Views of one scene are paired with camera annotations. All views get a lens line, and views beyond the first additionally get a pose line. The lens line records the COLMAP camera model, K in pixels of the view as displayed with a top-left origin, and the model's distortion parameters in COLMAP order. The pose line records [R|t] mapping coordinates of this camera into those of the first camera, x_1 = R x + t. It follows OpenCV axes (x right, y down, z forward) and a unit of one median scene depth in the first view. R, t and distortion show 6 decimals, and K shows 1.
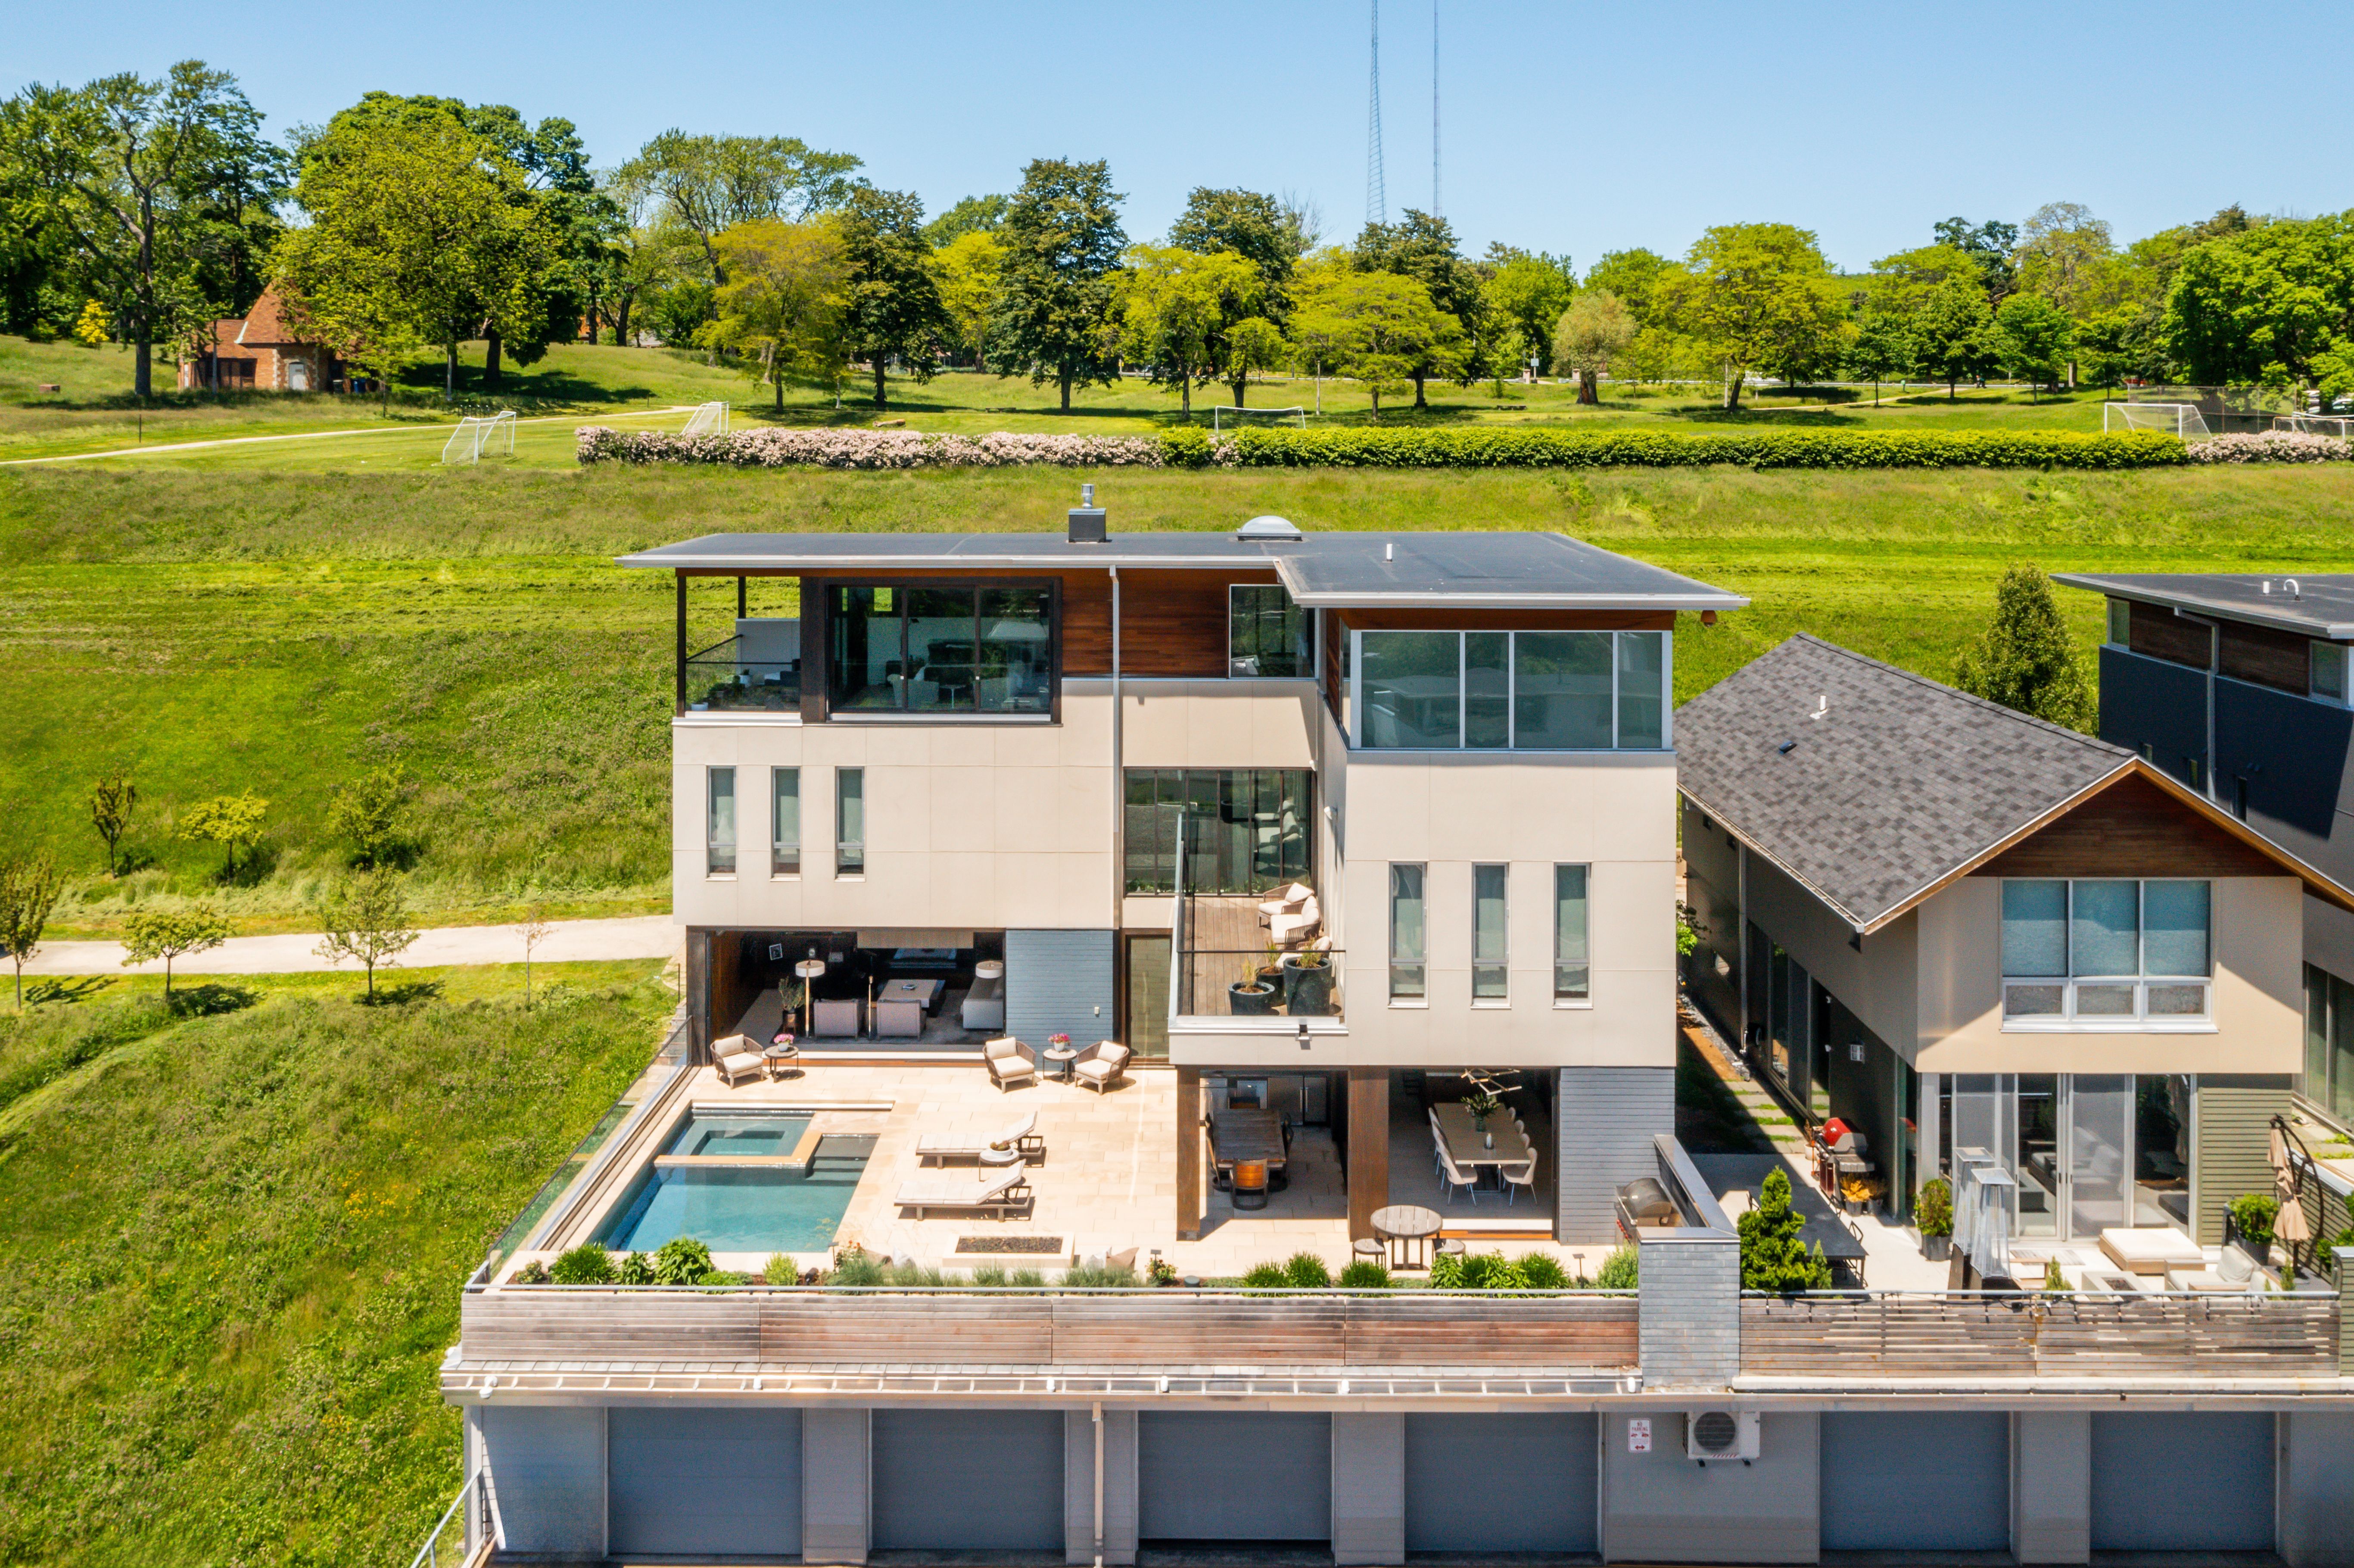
lens RADIAL K [[1845.5, 0, 1172.1], [0, 1845.5, 555.4], [0, 0, 1]] dist [-0.004408, -0.003976]
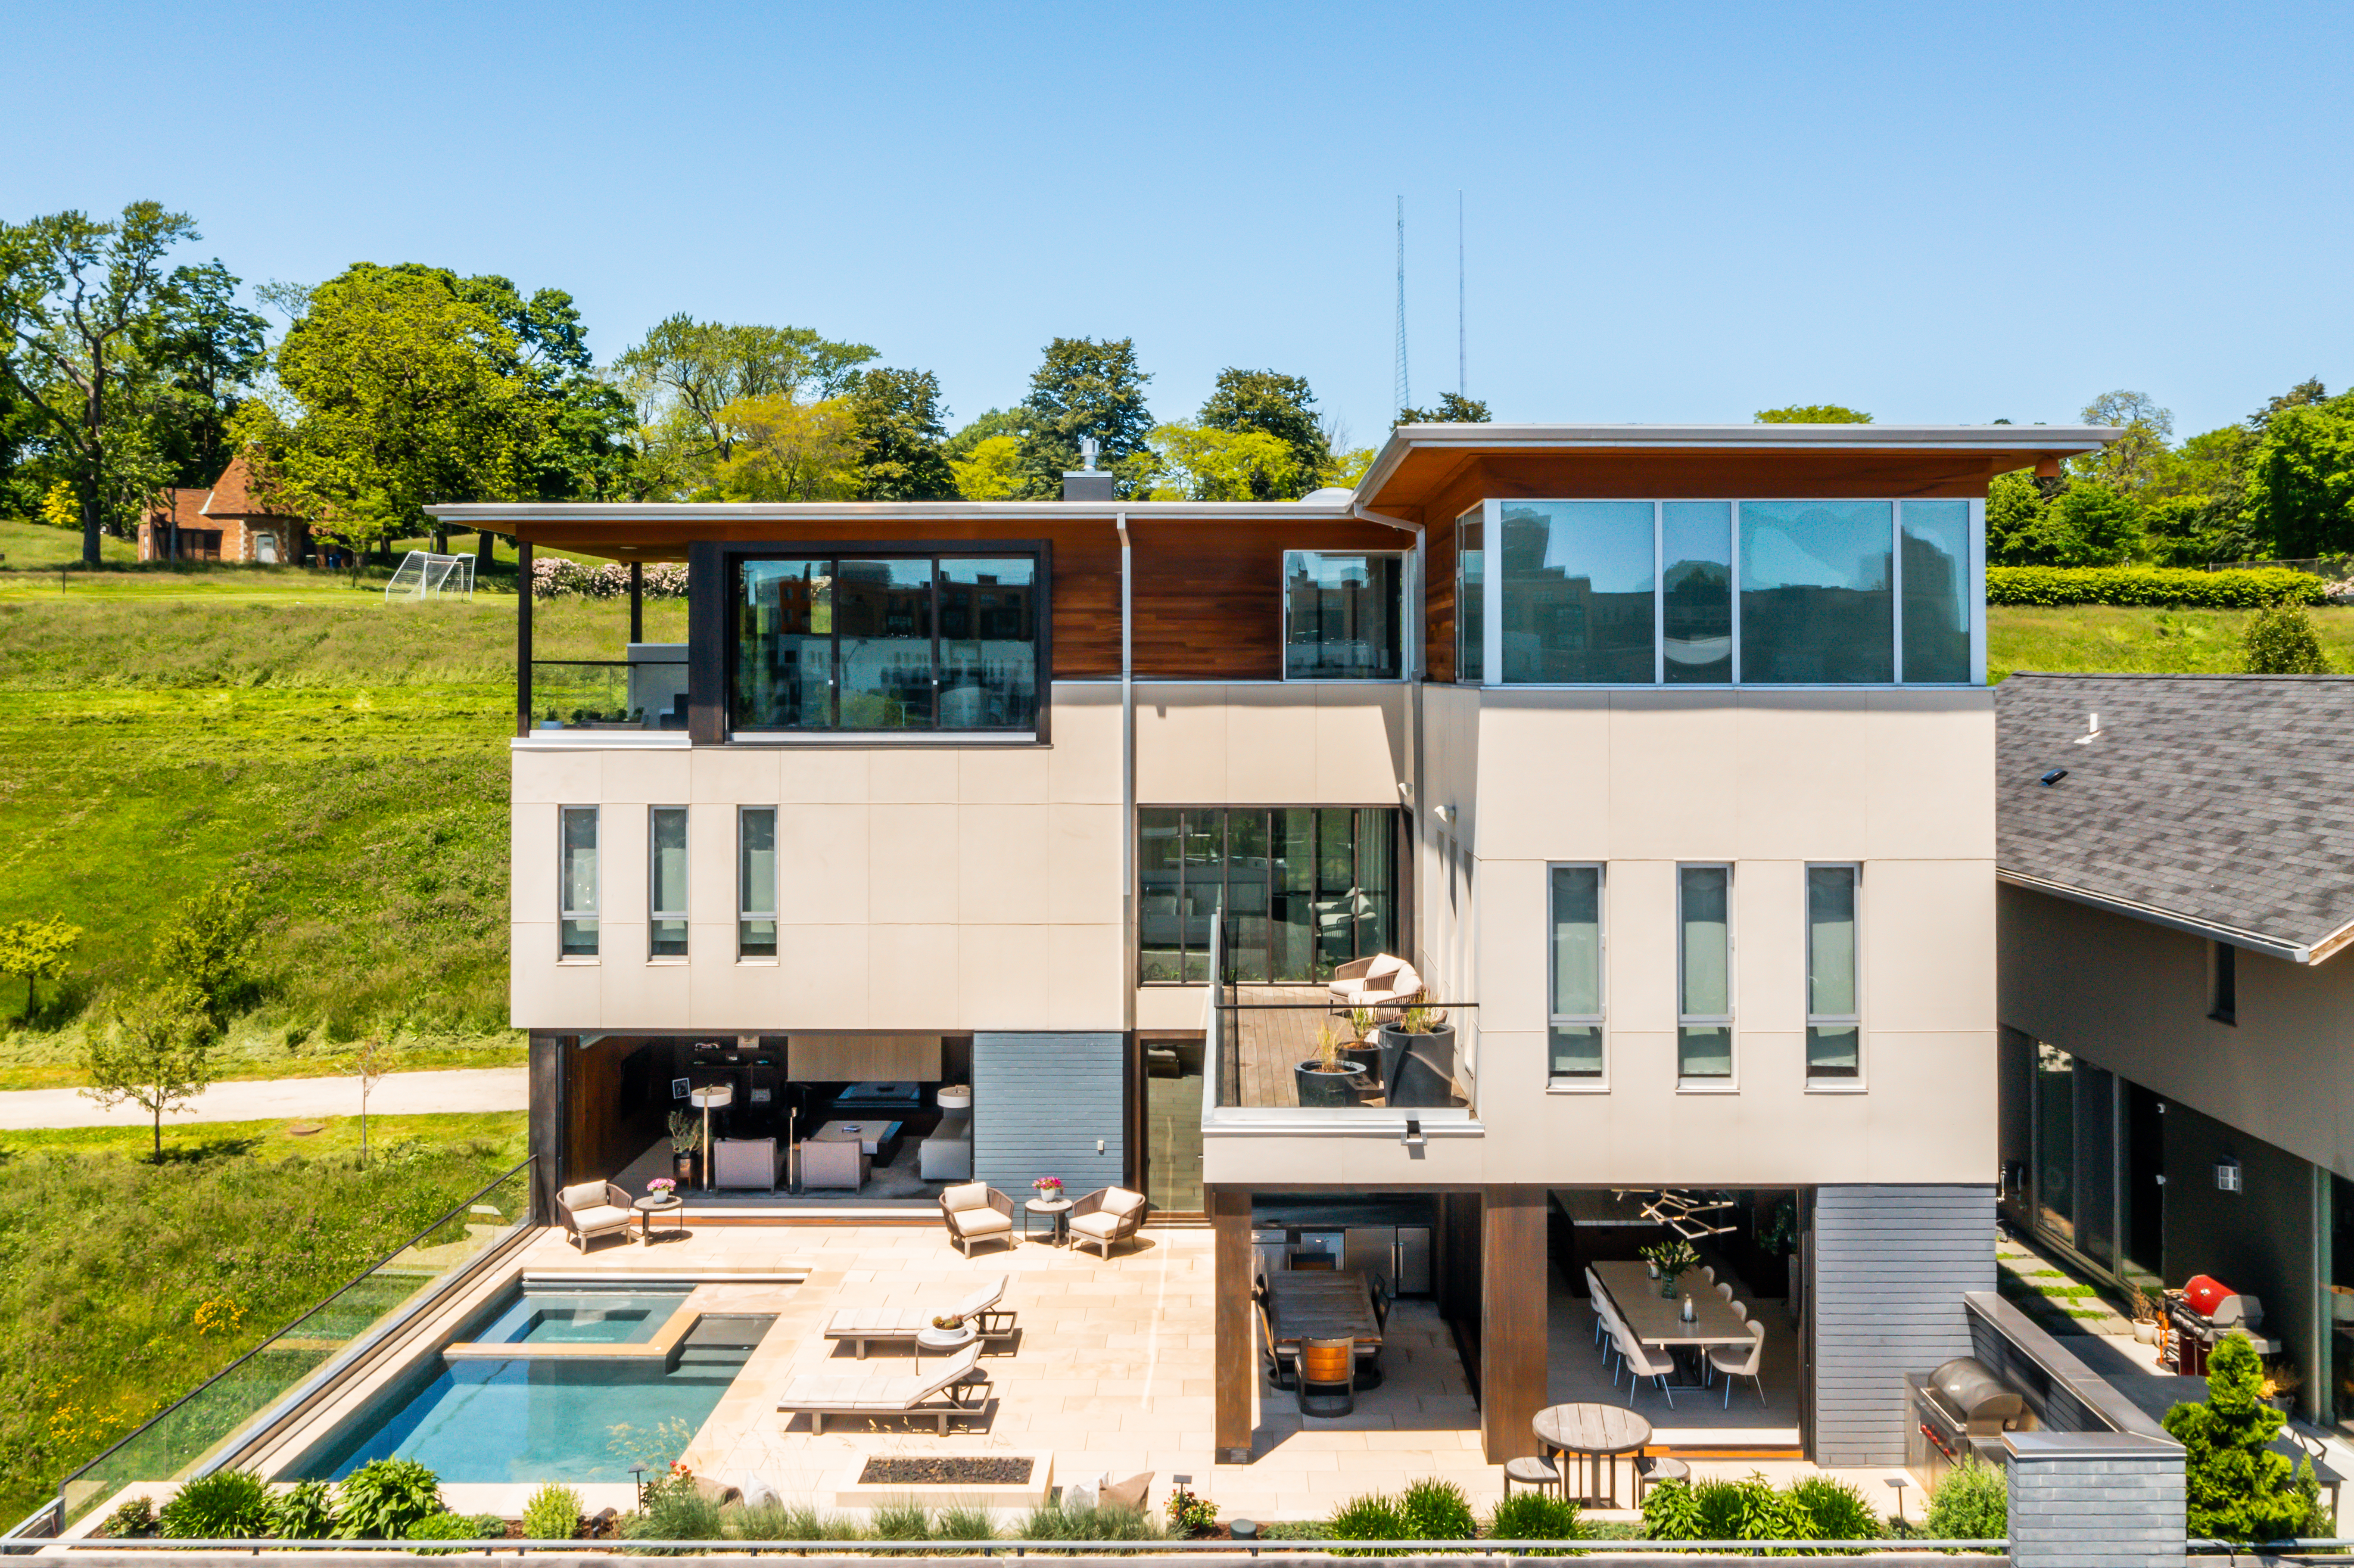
lens RADIAL K [[1874.5, 0, 1207.5], [0, 1874.5, 721.7], [0, 0, 1]] dist [-0.005519, -0.001436]
pose [[0.999990, -0.002465, 0.003787, -0.001113], [0.002577, 0.999551, -0.029866, 0.071728], [-0.003712, 0.029875, 0.999547, 0.184120]]
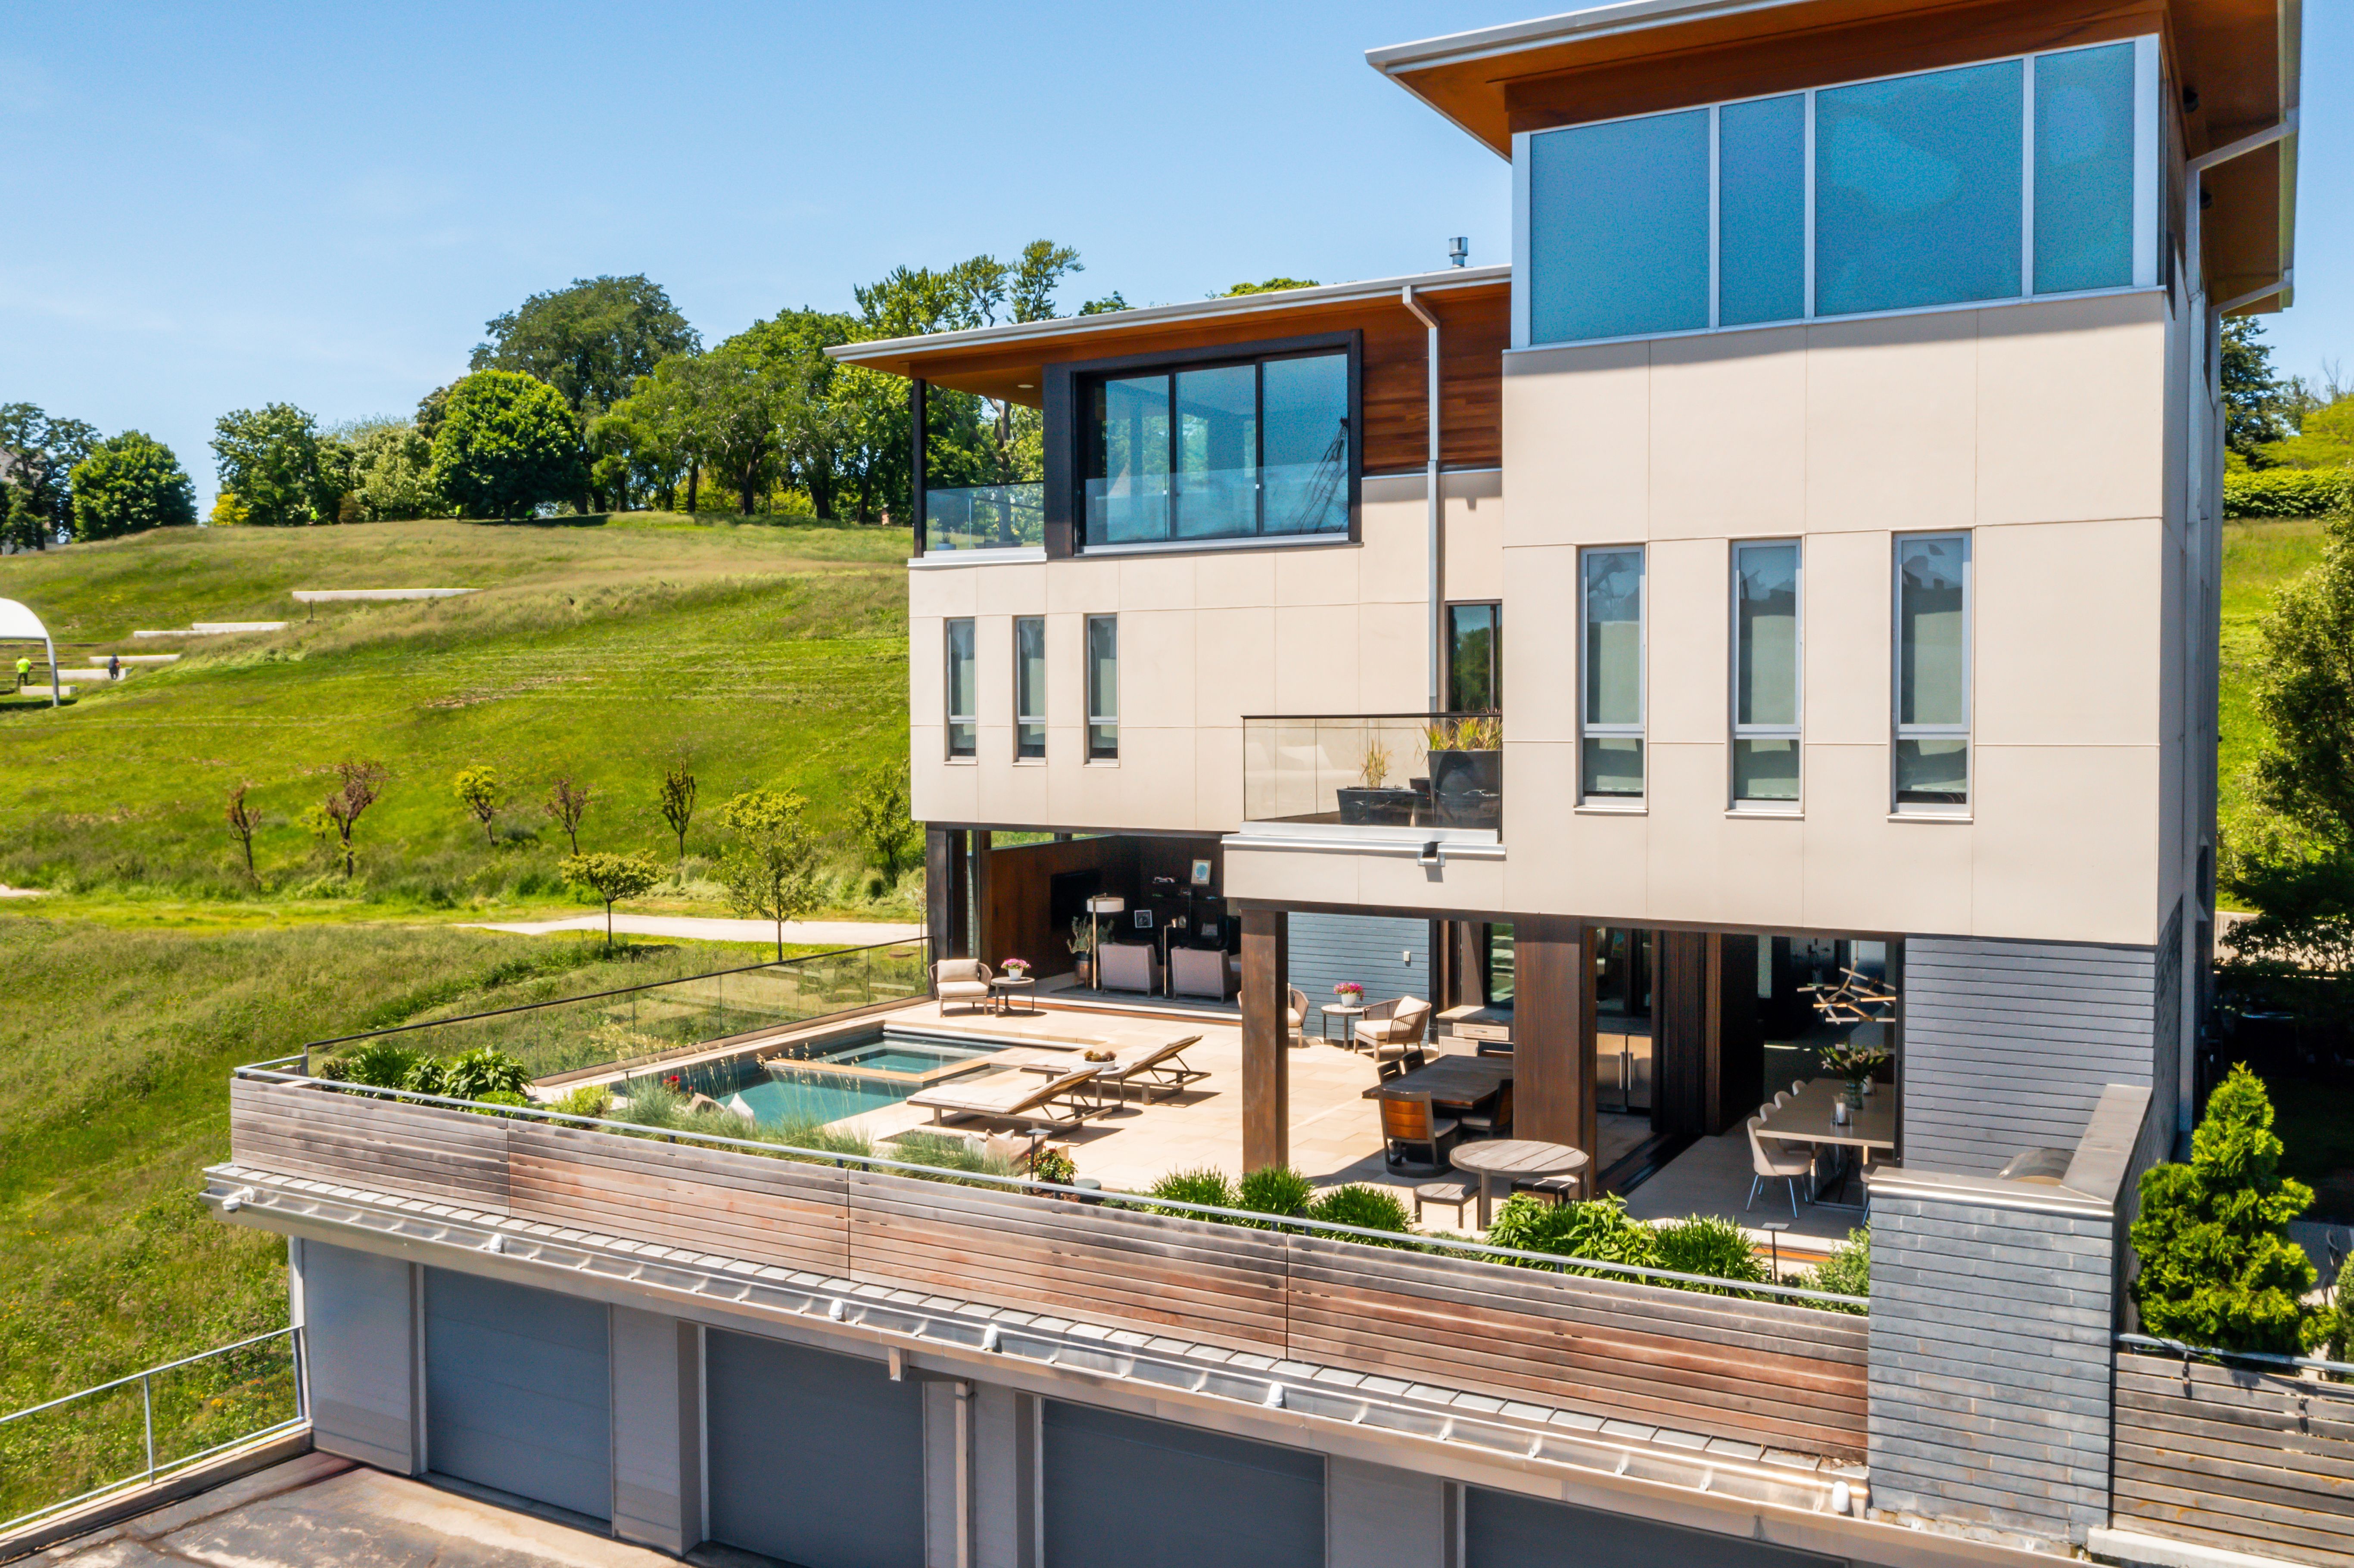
lens RADIAL K [[1869.6, 0, 1142.1], [0, 1869.6, 790.5], [0, 0, 1]] dist [-0.000088, -0.000323]
pose [[0.875933, 0.016620, -0.482146, 0.145075], [-0.014831, 0.999862, 0.007521, 0.124522], [0.482204, 0.000563, 0.876059, 0.231902]]
